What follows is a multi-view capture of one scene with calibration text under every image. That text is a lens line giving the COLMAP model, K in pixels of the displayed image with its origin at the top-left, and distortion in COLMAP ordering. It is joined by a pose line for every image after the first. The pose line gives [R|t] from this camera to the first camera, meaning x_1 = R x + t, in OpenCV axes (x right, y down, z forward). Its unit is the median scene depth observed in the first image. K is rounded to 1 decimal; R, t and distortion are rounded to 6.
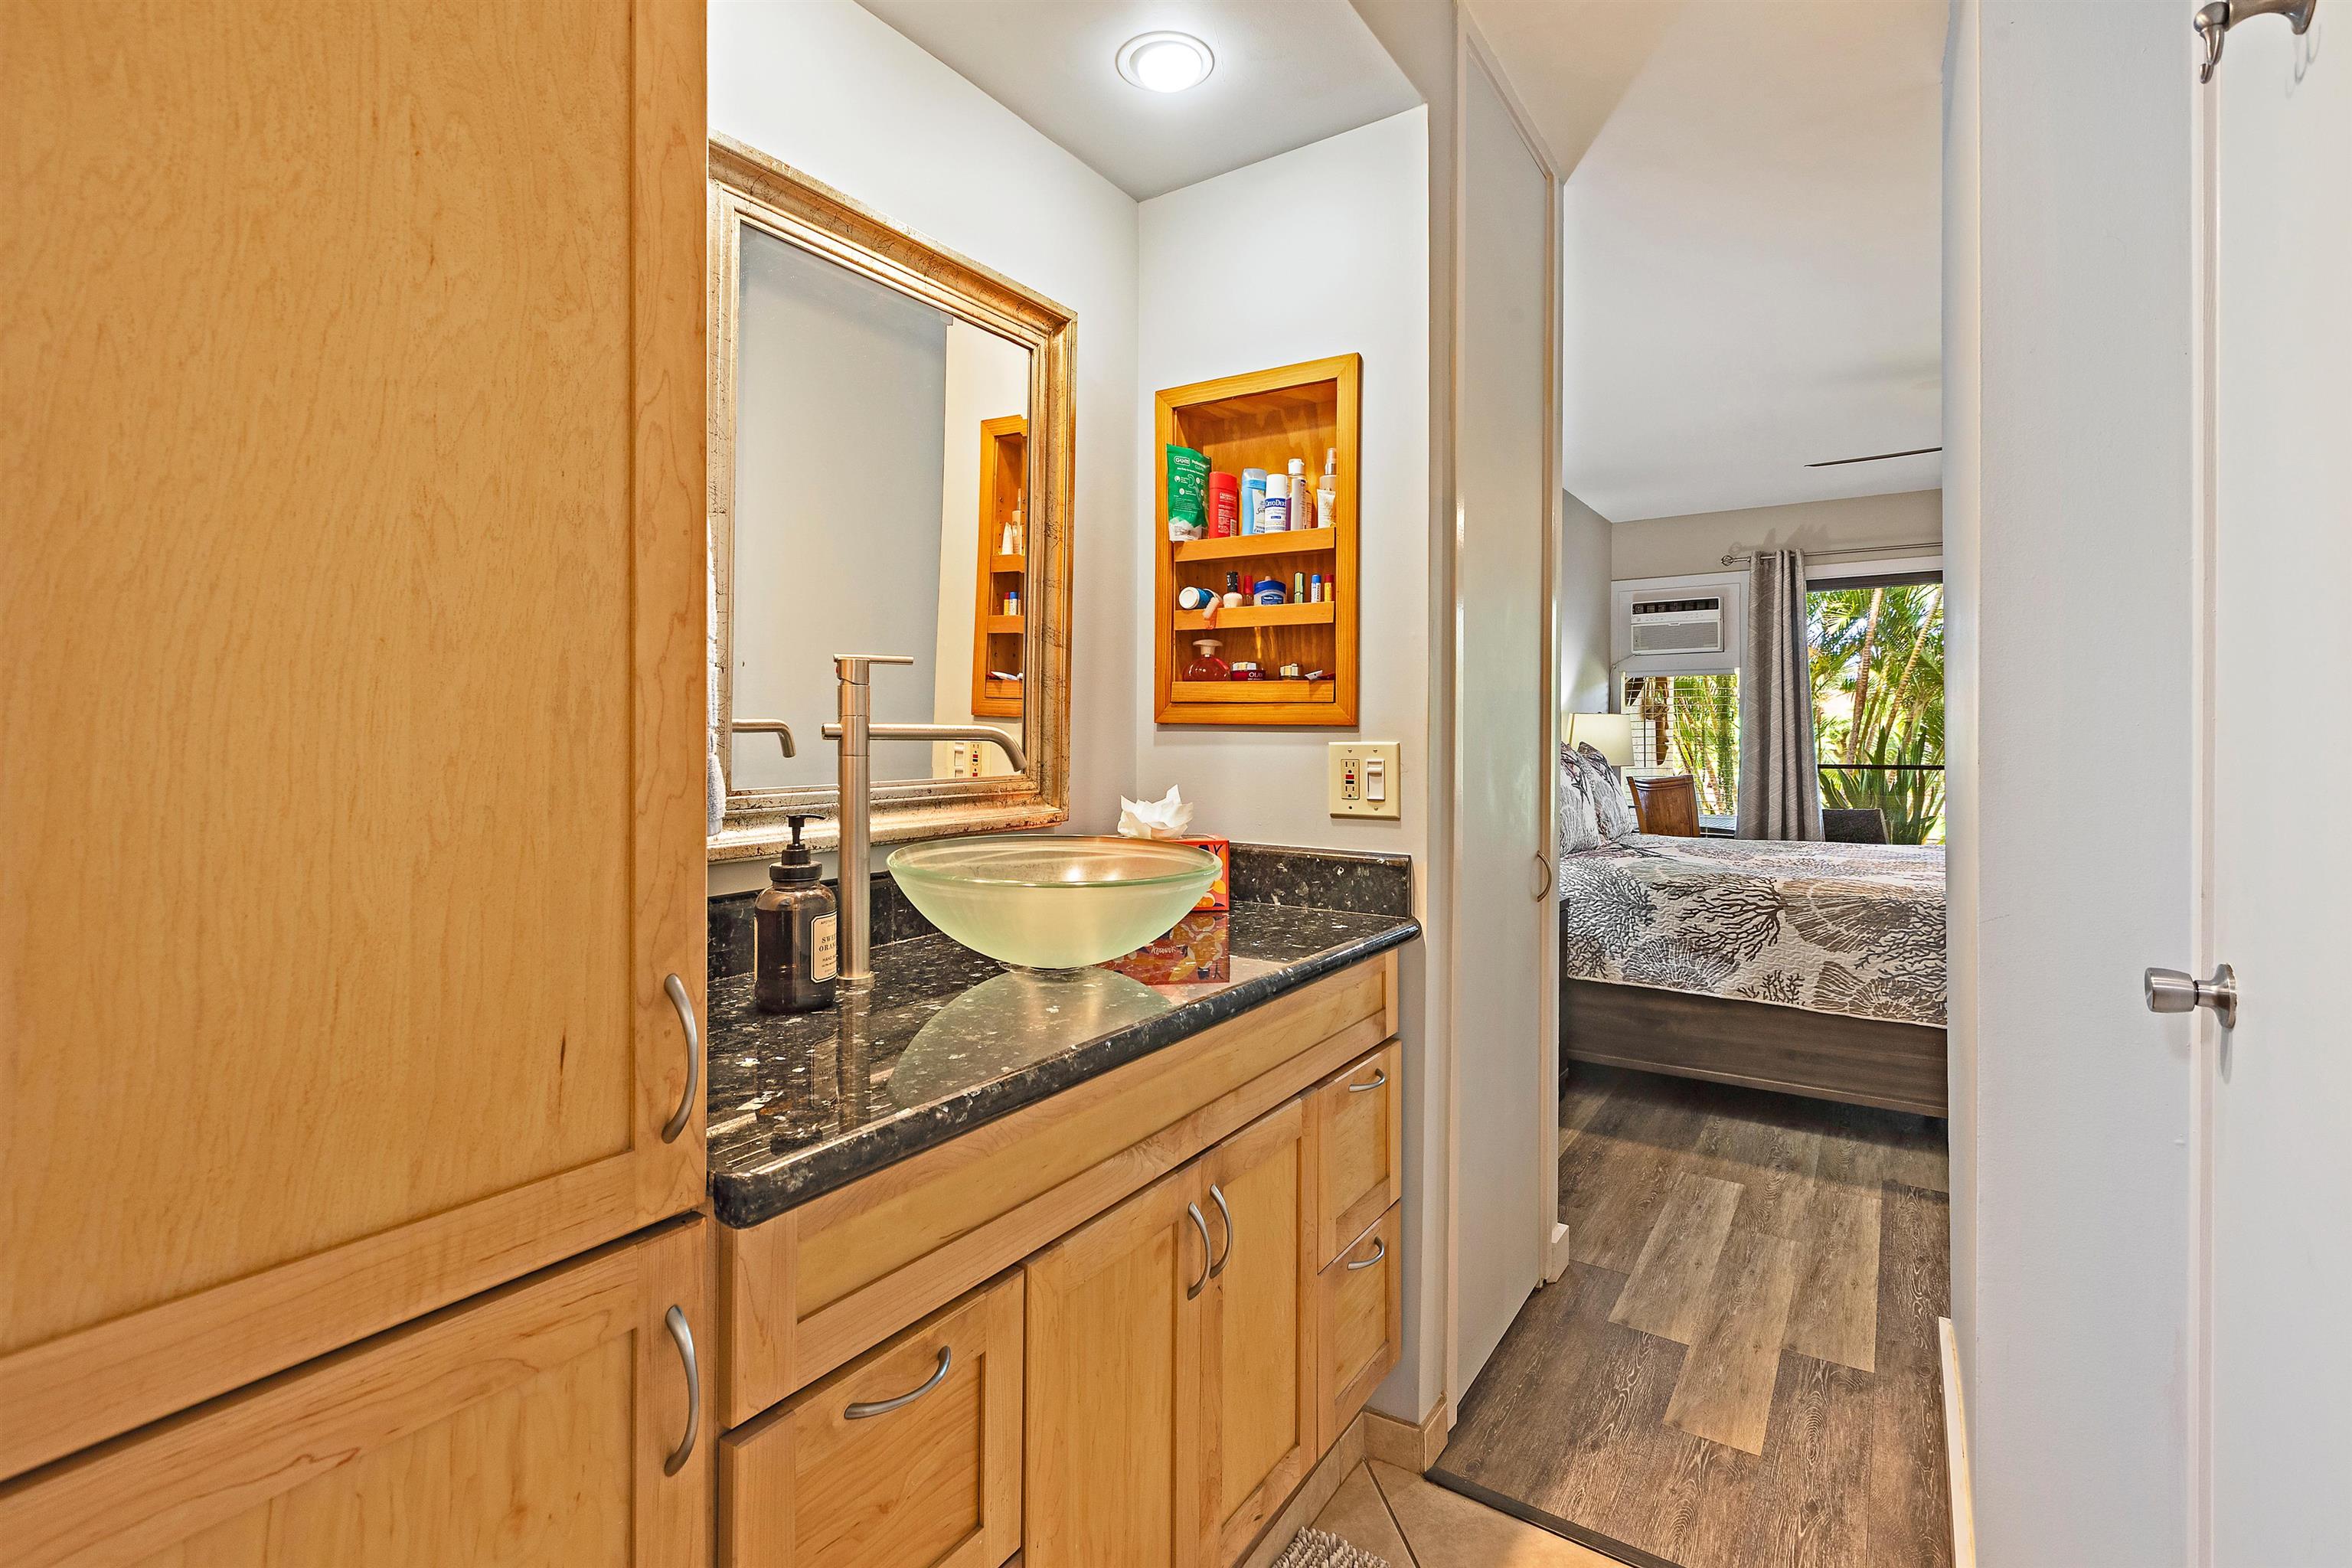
lens RADIAL K [[1091.0, 0, 1236.6], [0, 1091.0, 709.0], [0, 0, 1]] dist [0.004268, -0.001499]
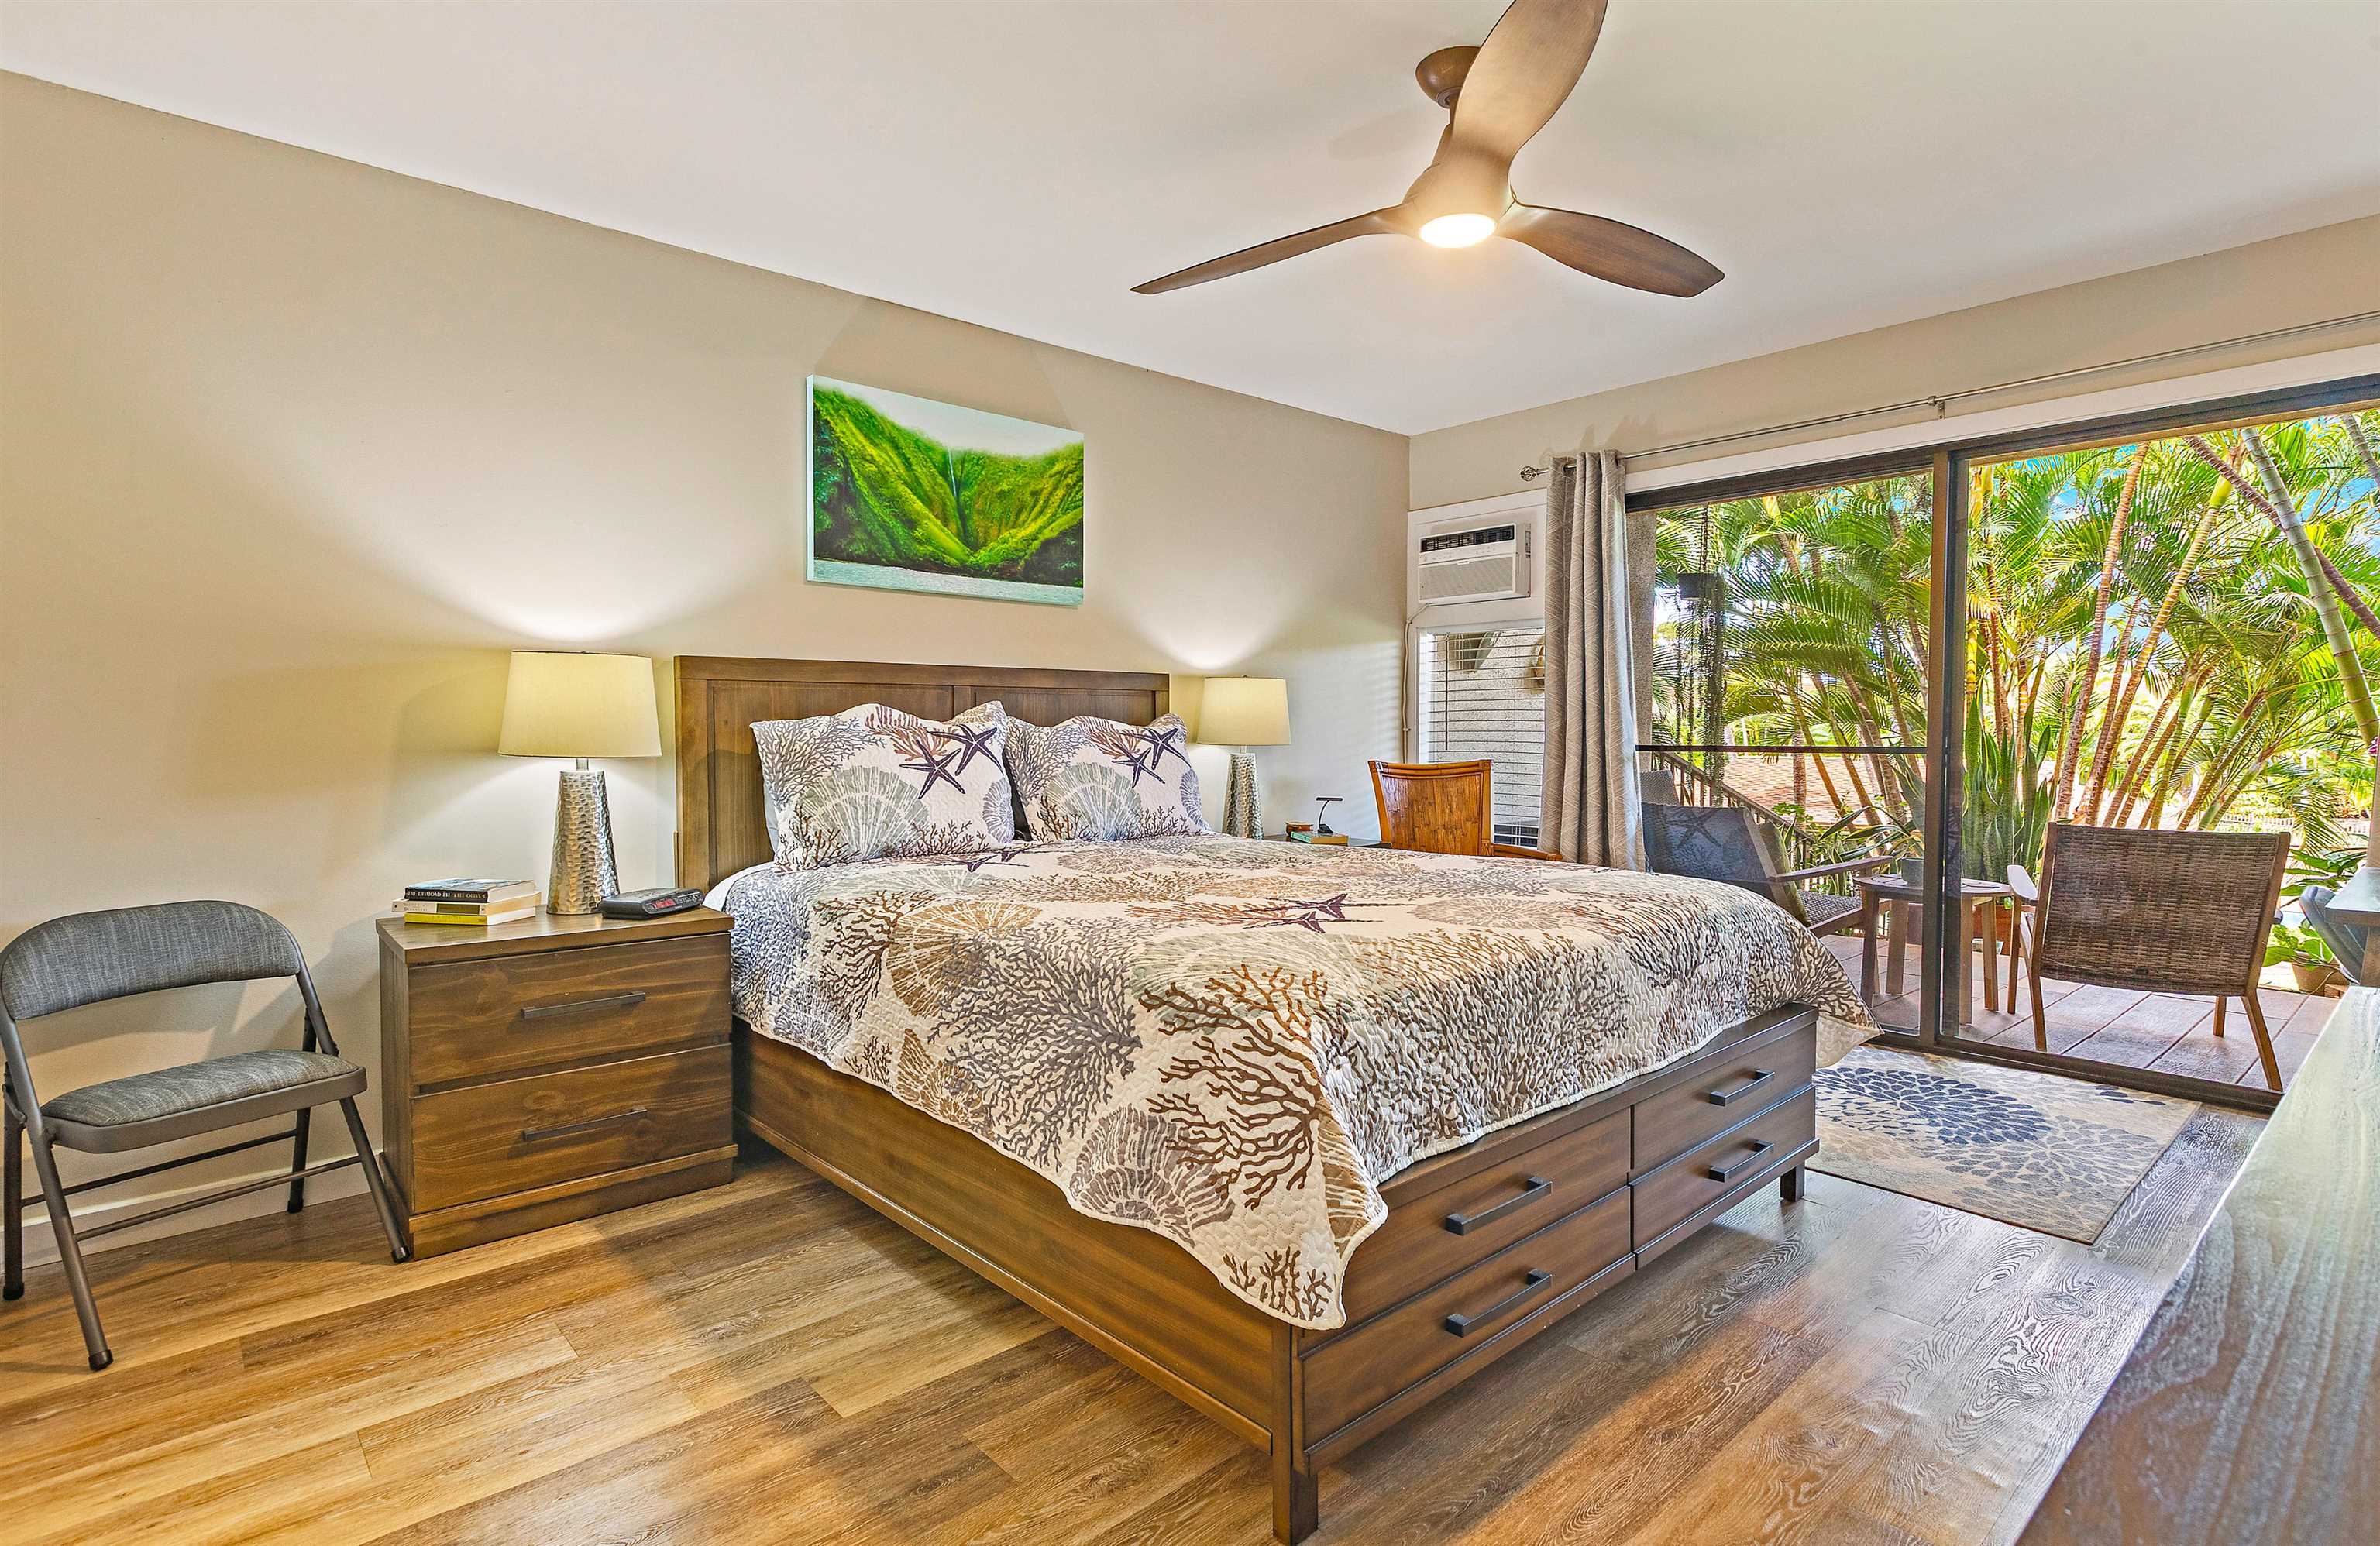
lens RADIAL K [[1097.5, 0, 1179.5], [0, 1097.5, 766.2], [0, 0, 1]] dist [-0.001164, -0.001129]
pose [[0.967489, 0.000134, -0.252911, 0.820075], [0.015290, 0.998140, 0.059021, 0.034014], [0.252449, -0.060970, 0.965688, 0.388051]]
